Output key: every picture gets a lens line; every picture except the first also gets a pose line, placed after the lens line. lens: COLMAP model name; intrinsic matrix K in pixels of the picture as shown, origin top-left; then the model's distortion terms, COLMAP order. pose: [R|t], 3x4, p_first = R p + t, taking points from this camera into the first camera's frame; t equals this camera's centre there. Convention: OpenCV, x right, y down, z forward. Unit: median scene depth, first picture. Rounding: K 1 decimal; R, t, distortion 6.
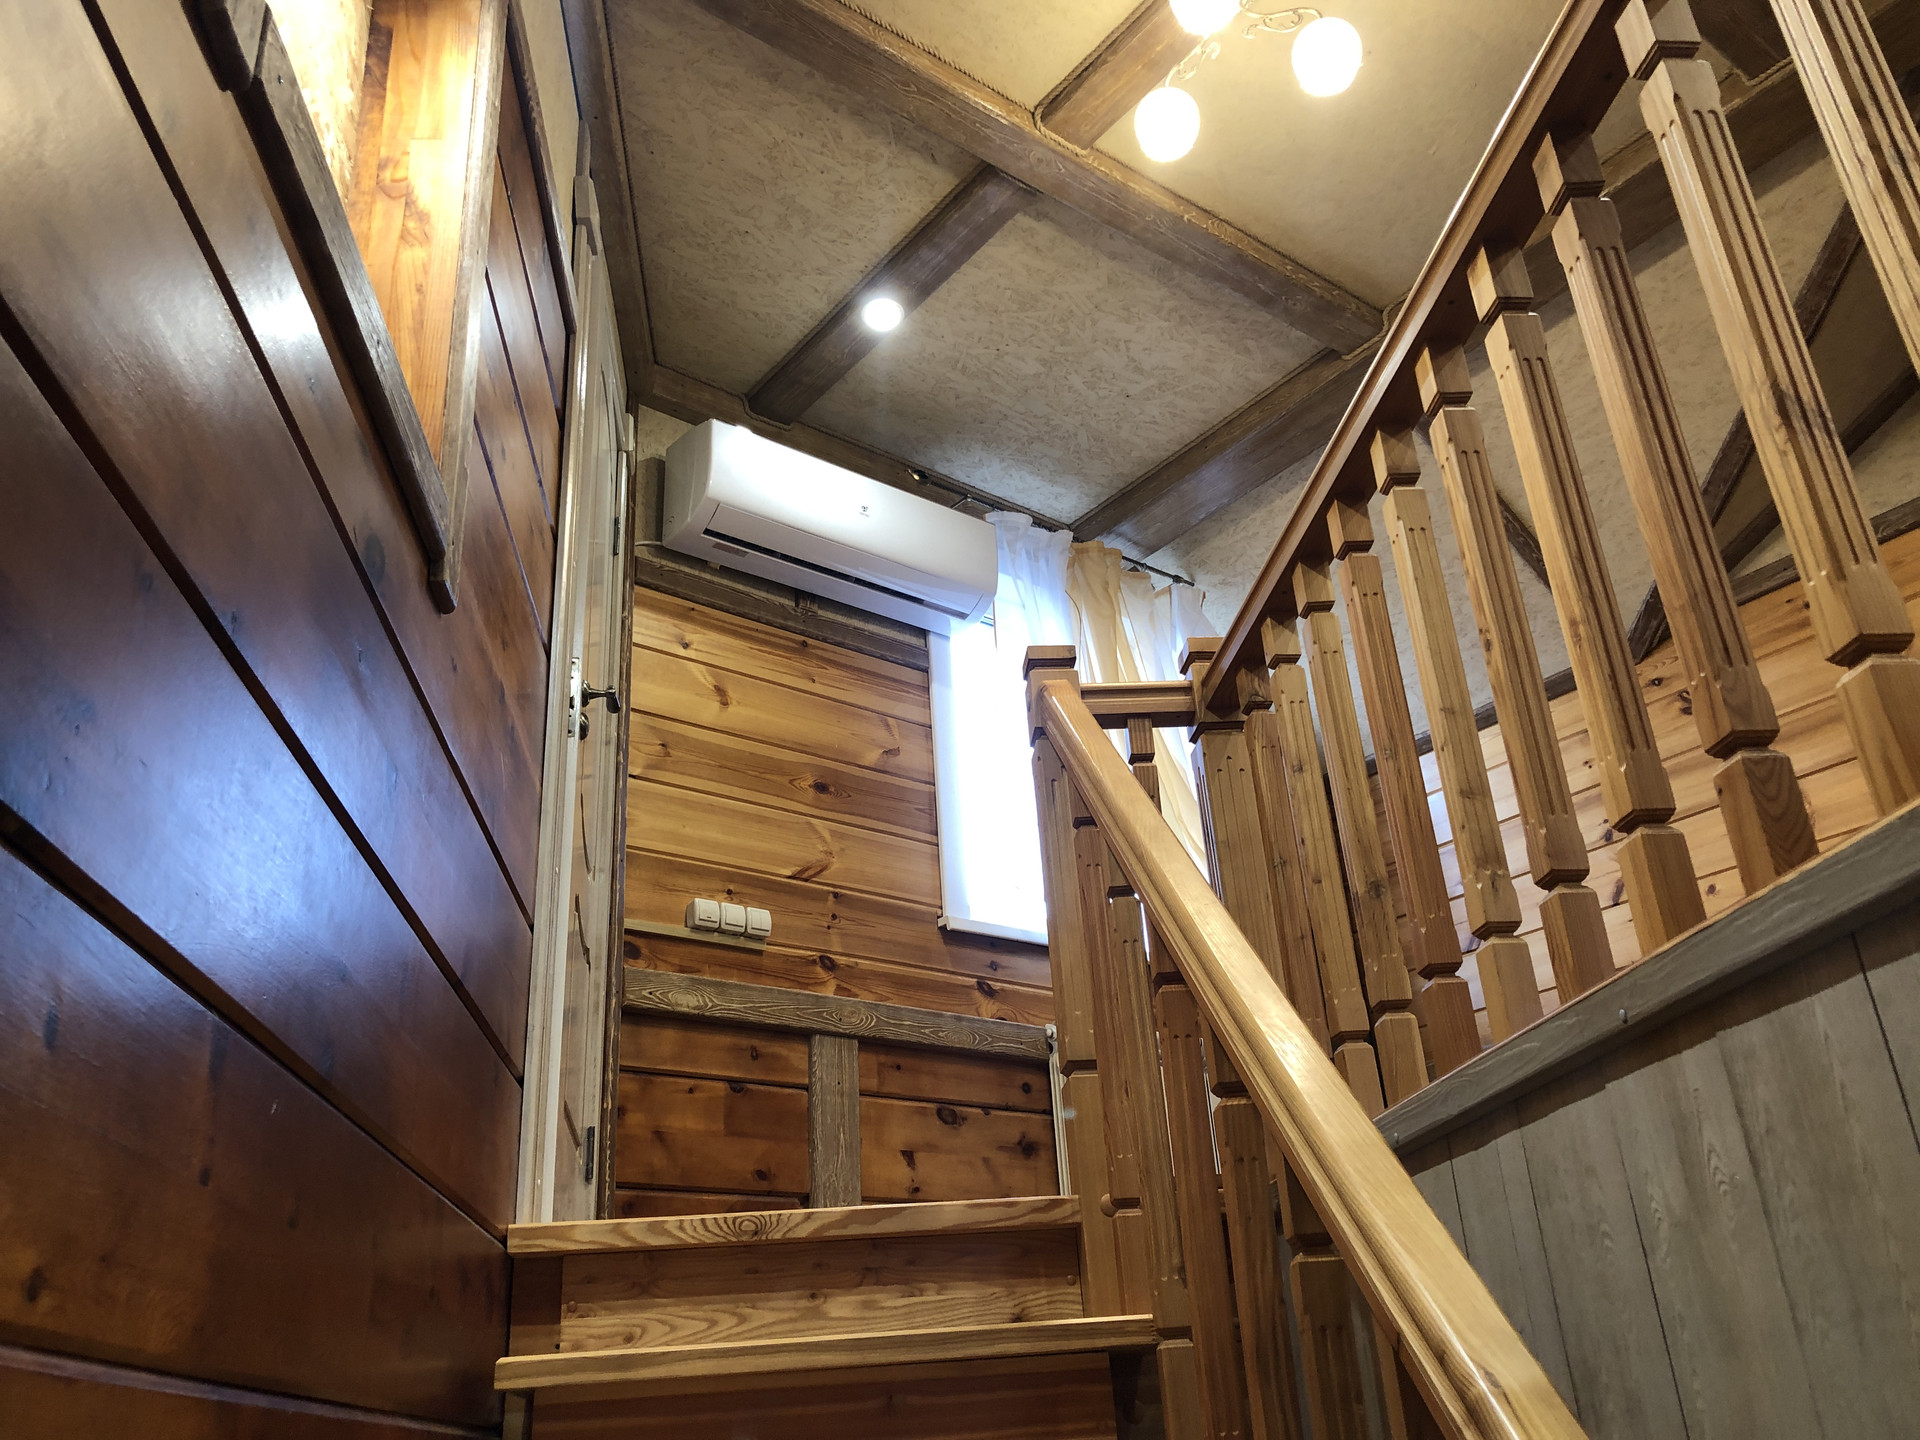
lens RADIAL K [[1583.2, 0, 954.8], [0, 1583.2, 711.6], [0, 0, 1]] dist [0.058147, -0.083466]
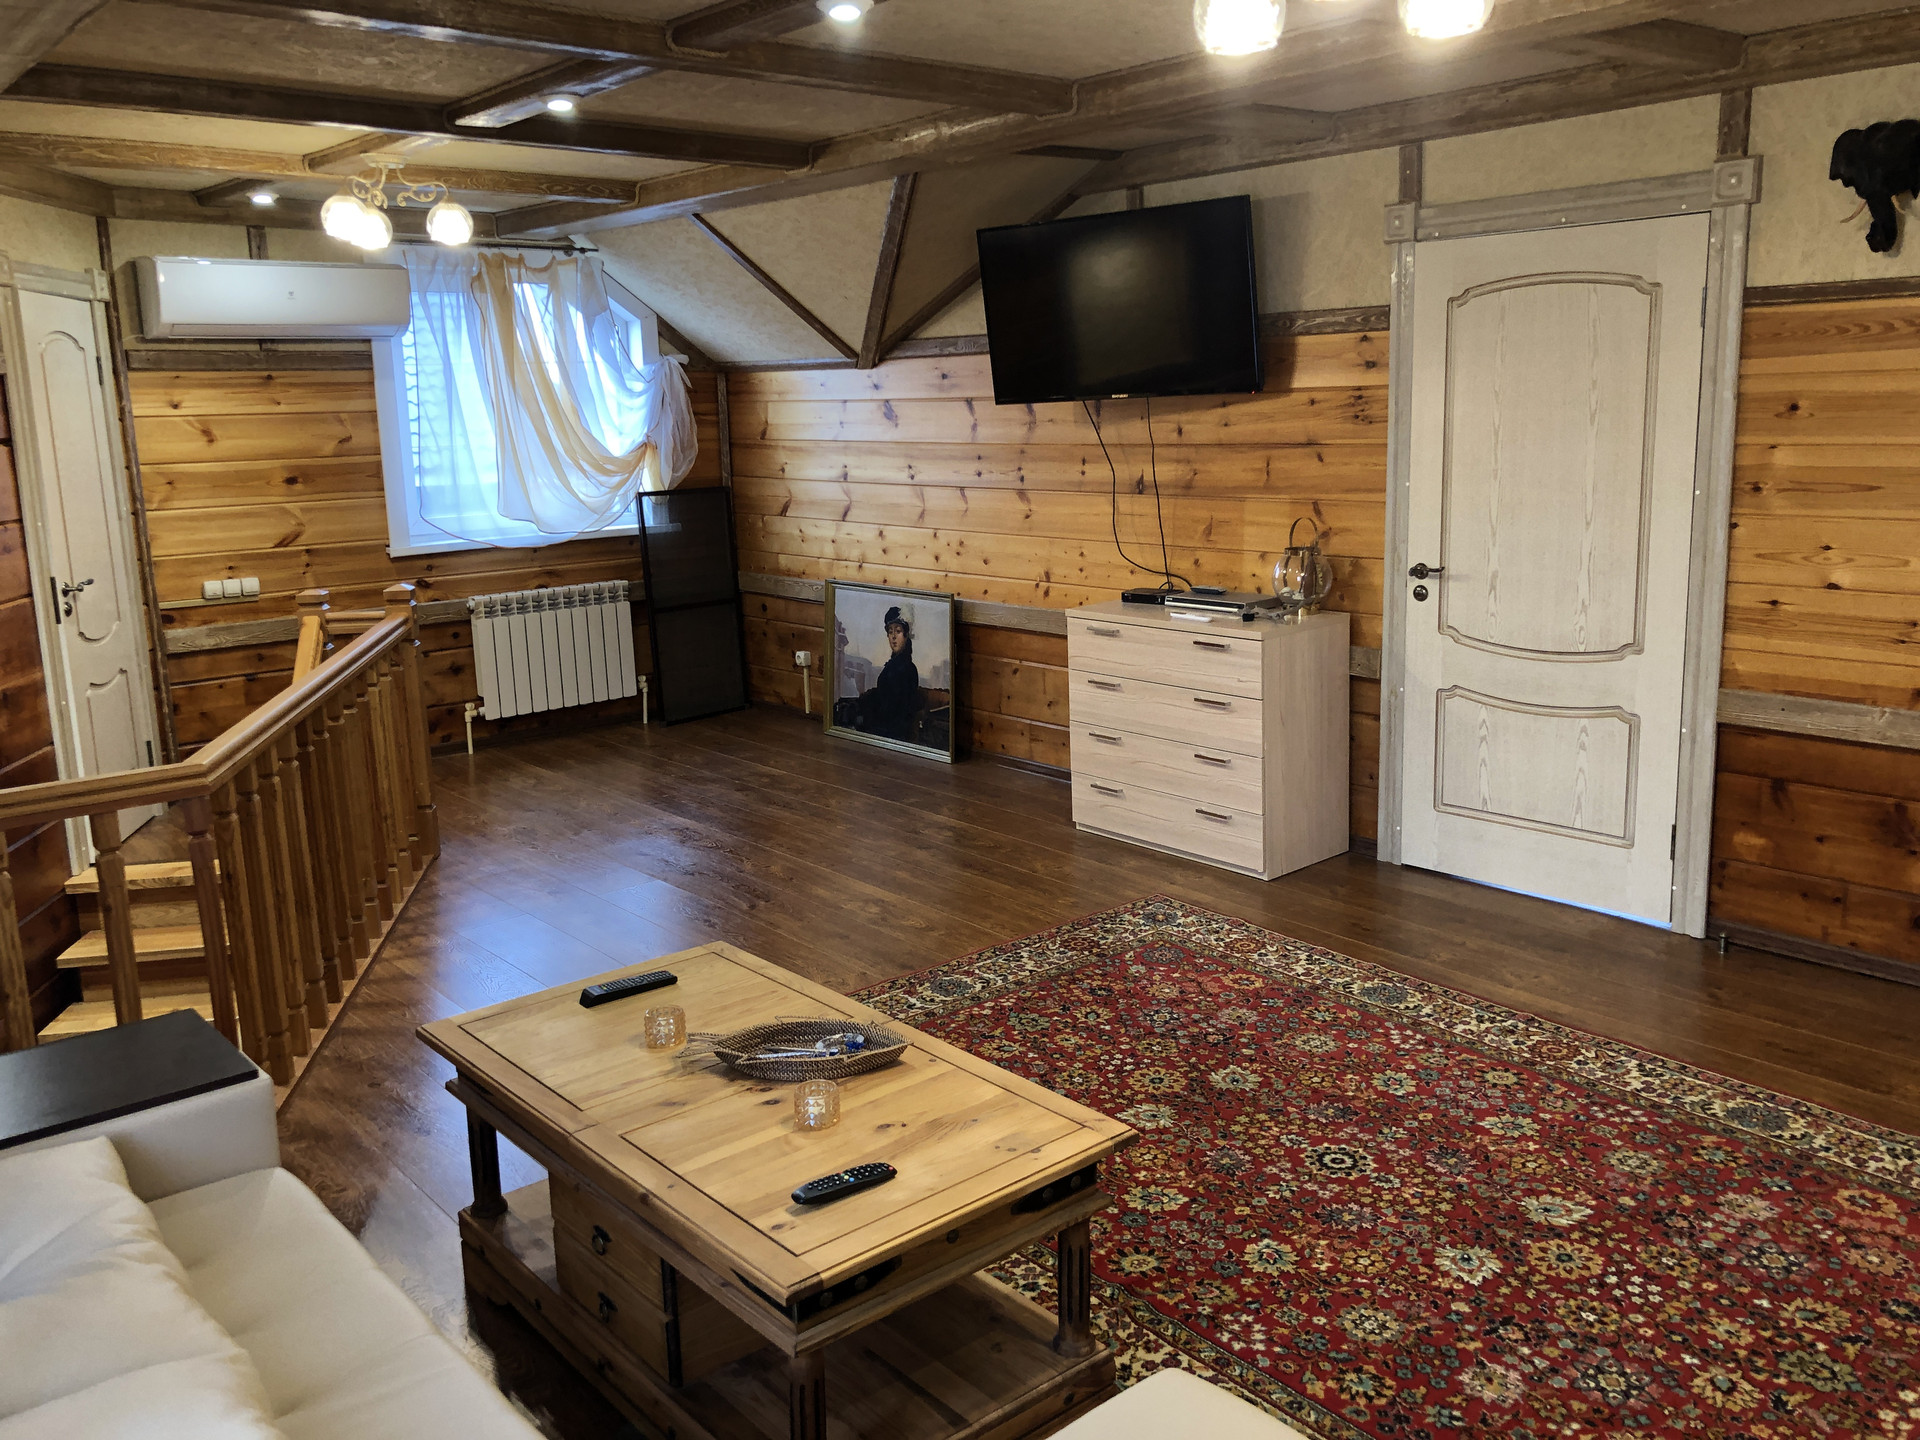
lens RADIAL K [[1583.2, 0, 951.3], [0, 1583.2, 687.8], [0, 0, 1]] dist [0.058147, -0.083466]
pose [[0.999261, 0.021310, 0.031980, 0.532737], [-0.036219, 0.800374, 0.598405, -0.771281], [-0.012844, -0.599122, 0.800555, -0.408577]]
